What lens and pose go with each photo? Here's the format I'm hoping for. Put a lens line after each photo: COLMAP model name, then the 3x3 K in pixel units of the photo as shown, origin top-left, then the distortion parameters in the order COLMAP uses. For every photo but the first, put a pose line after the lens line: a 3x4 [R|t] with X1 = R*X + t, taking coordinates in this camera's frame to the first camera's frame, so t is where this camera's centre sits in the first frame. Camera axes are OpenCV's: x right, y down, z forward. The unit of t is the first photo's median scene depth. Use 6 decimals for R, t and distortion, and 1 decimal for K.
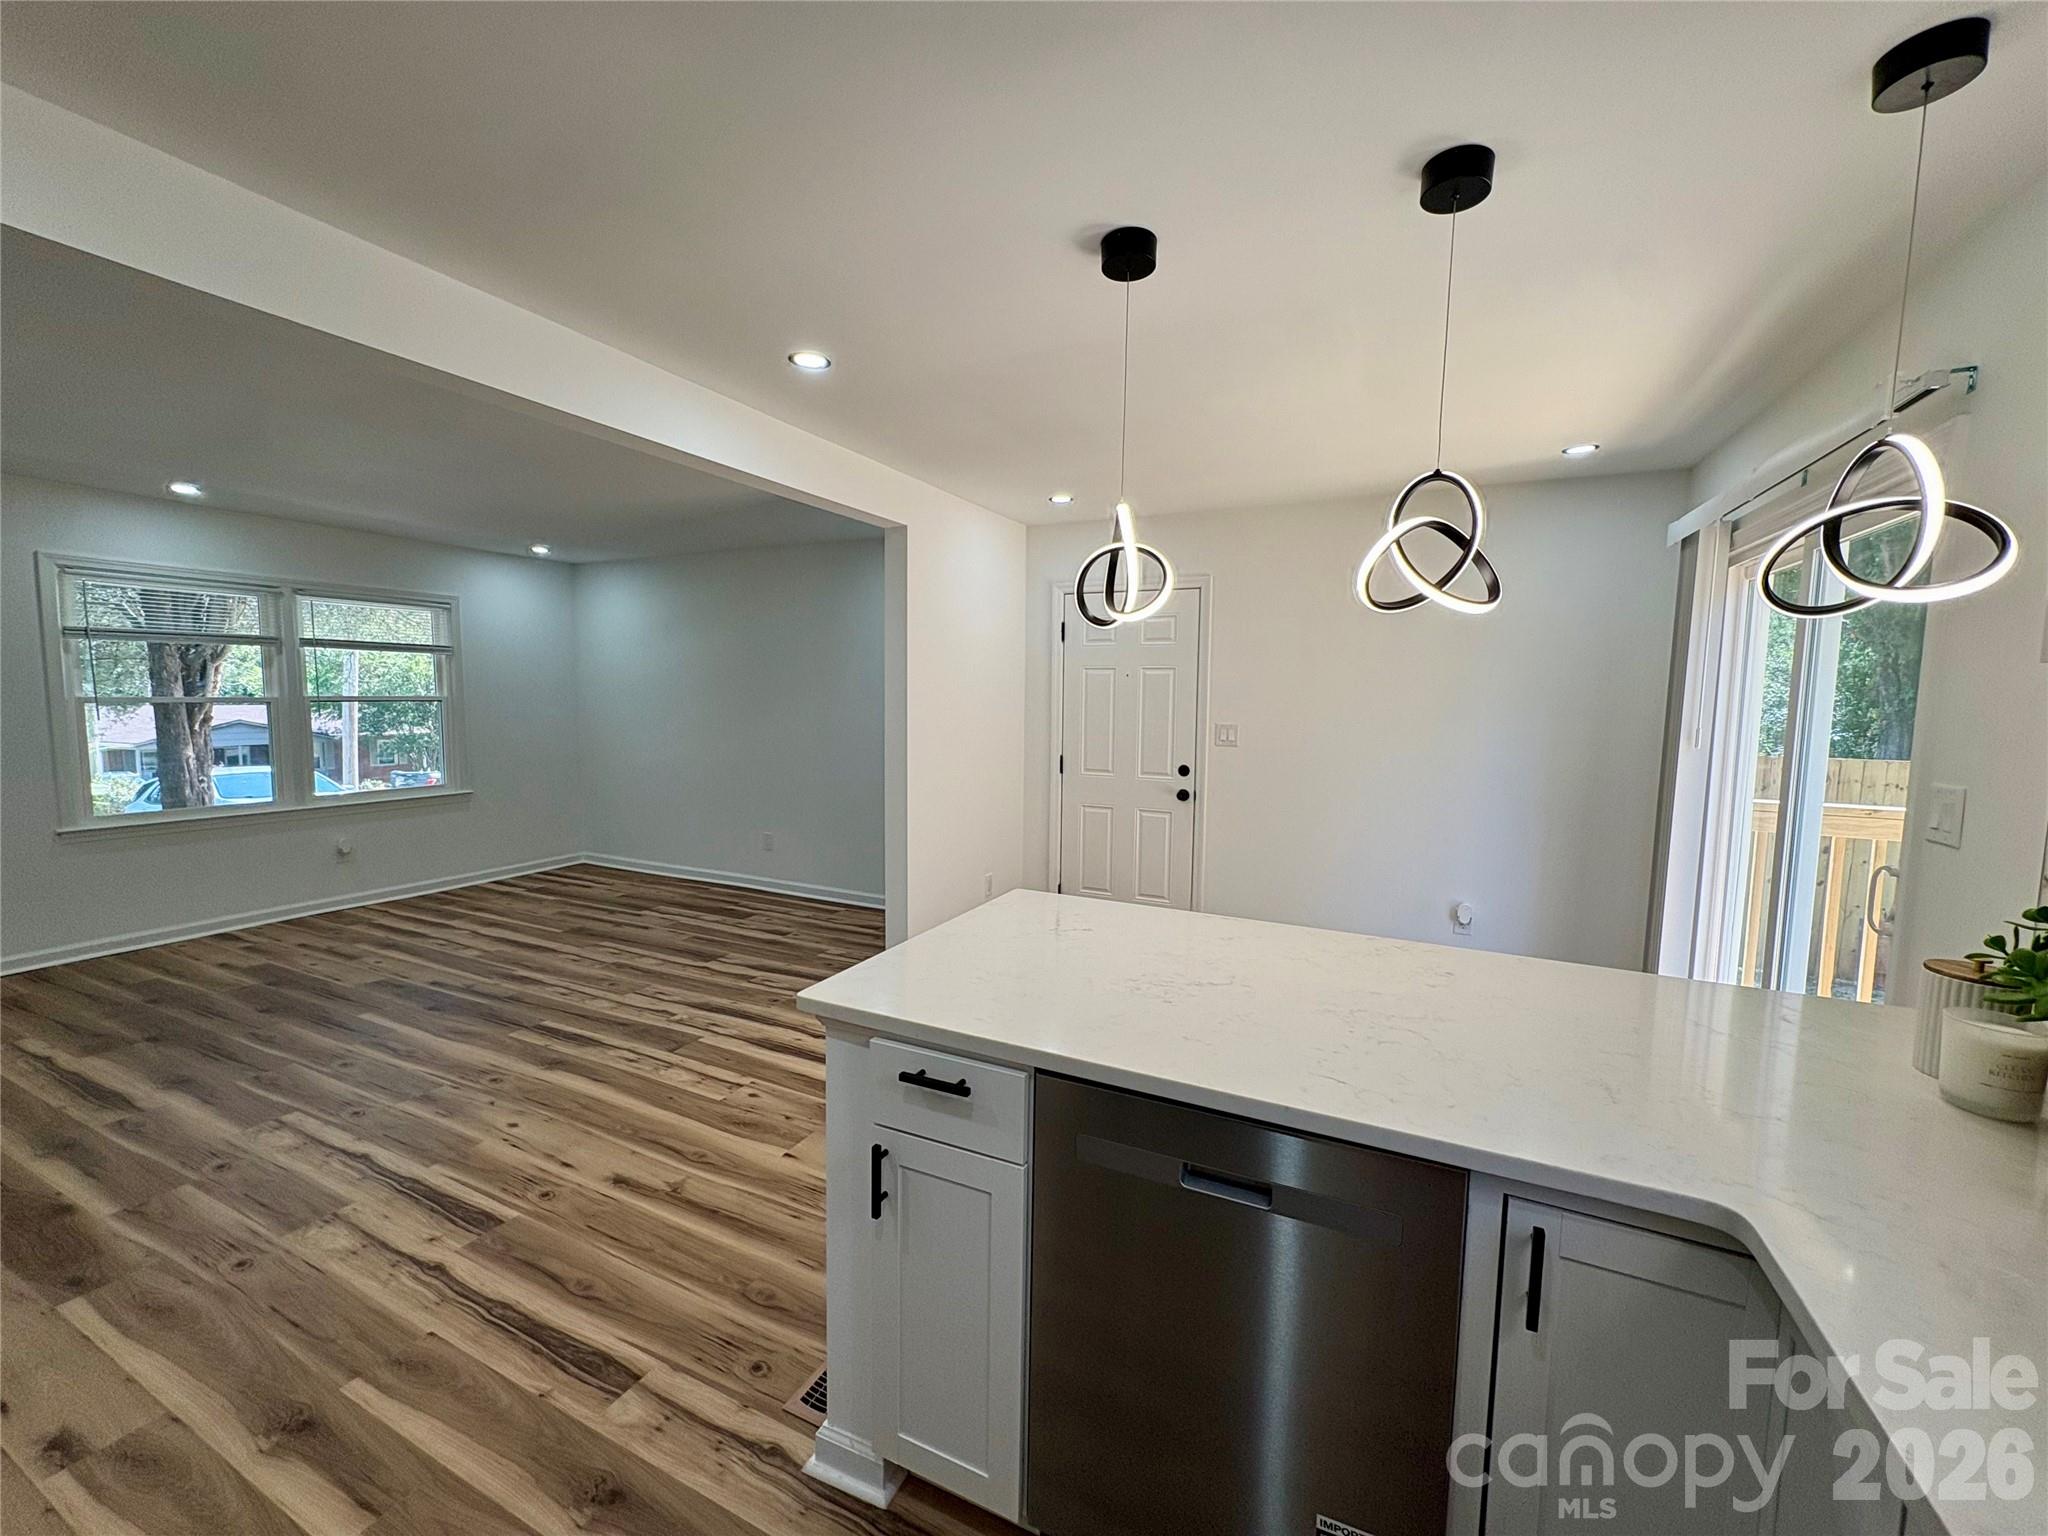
lens RADIAL K [[816.1, 0, 1022.9], [0, 816.1, 746.7], [0, 0, 1]] dist [0.000250, 0.000271]
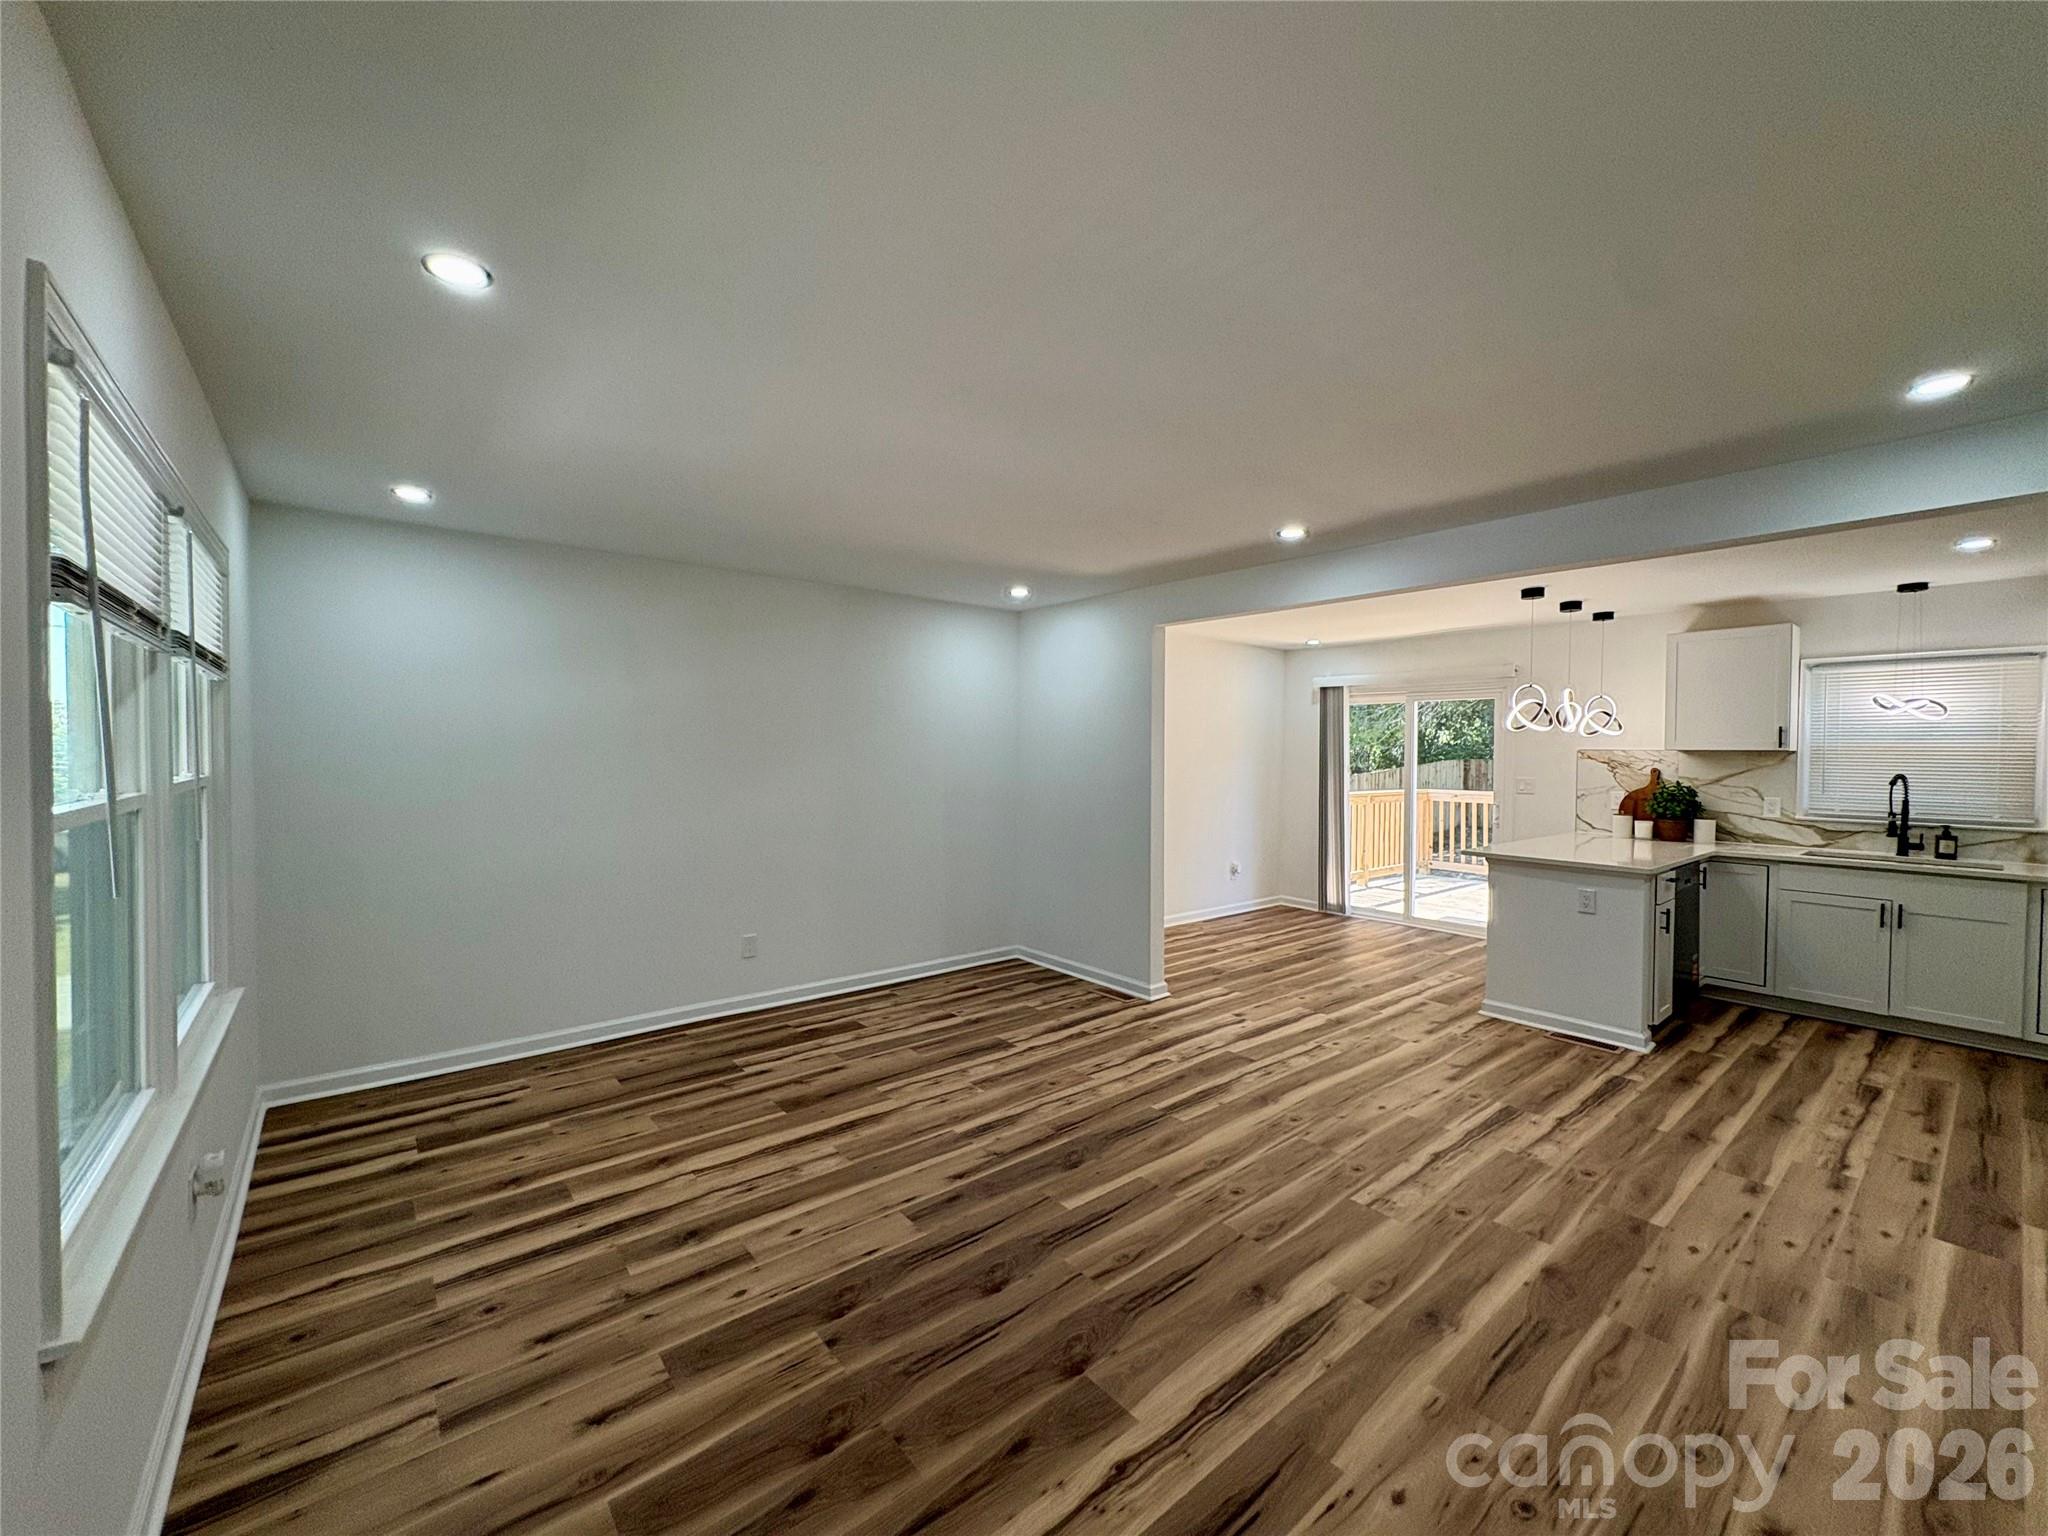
lens RADIAL K [[816.1, 0, 1025.9], [0, 816.1, 767.5], [0, 0, 1]] dist [0.000250, 0.000271]
pose [[0.420000, -0.030788, 0.907002, -1.503584], [0.056982, 0.998347, 0.007503, -0.073842], [-0.905734, 0.048531, 0.421060, 0.719529]]
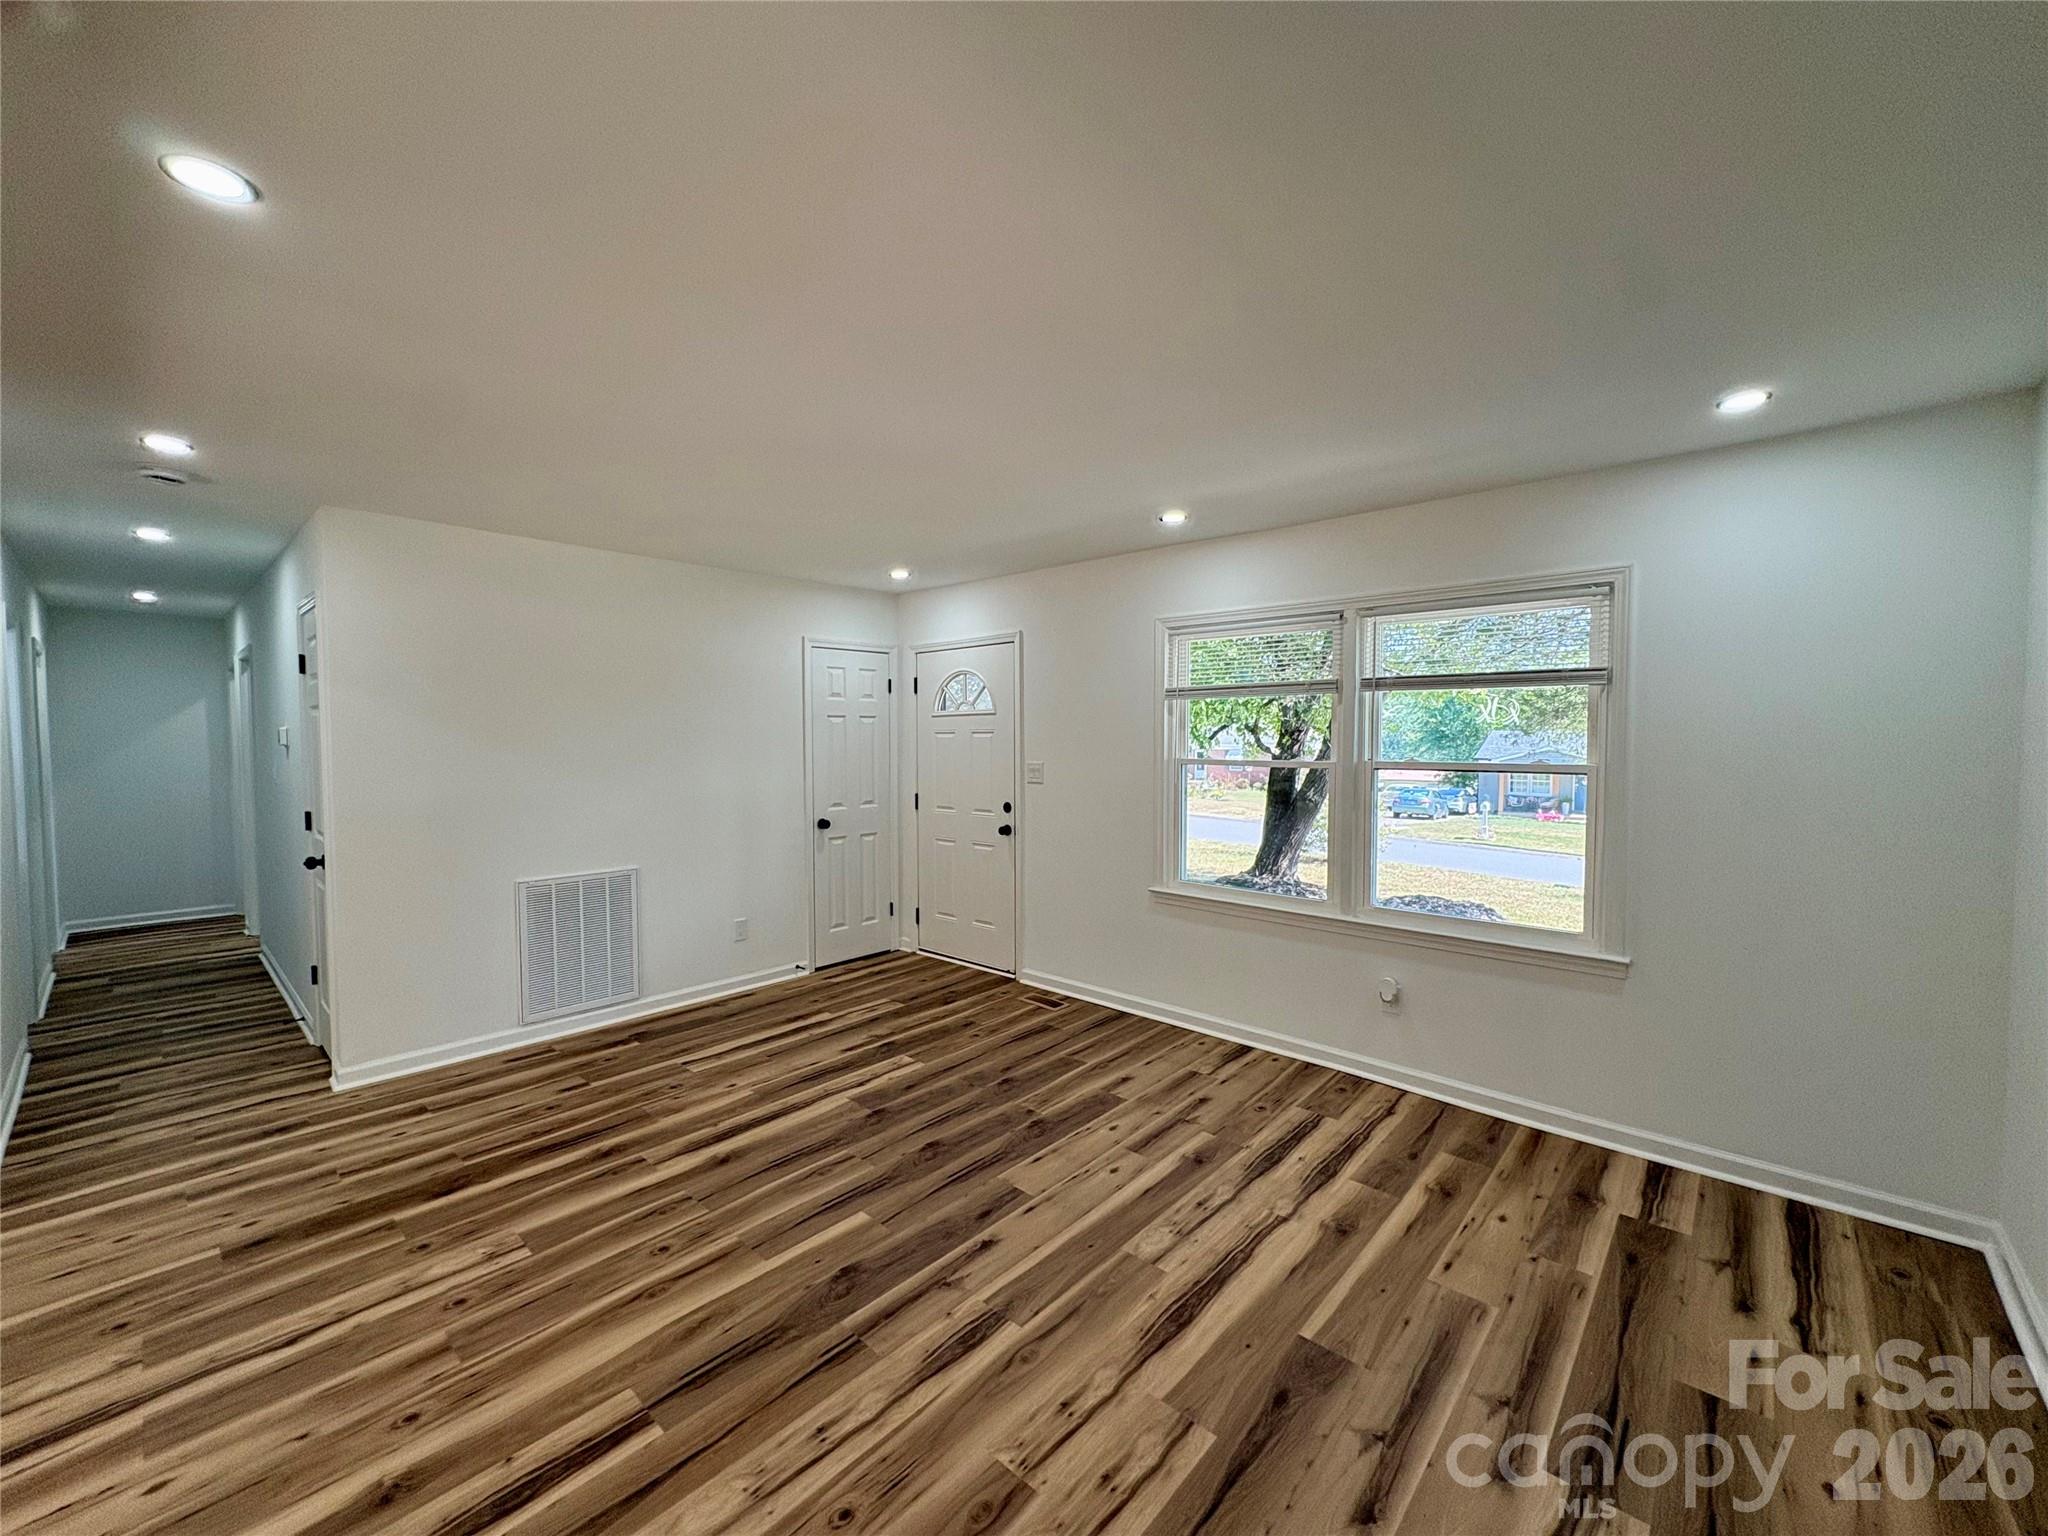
lens RADIAL K [[816.1, 0, 1026.9], [0, 816.1, 764.1], [0, 0, 1]] dist [0.000250, 0.000271]
pose [[-0.282909, 0.022491, -0.958883, -0.184900], [-0.064403, 0.997023, 0.042387, -0.100970], [0.956982, 0.073747, -0.280619, 1.328240]]
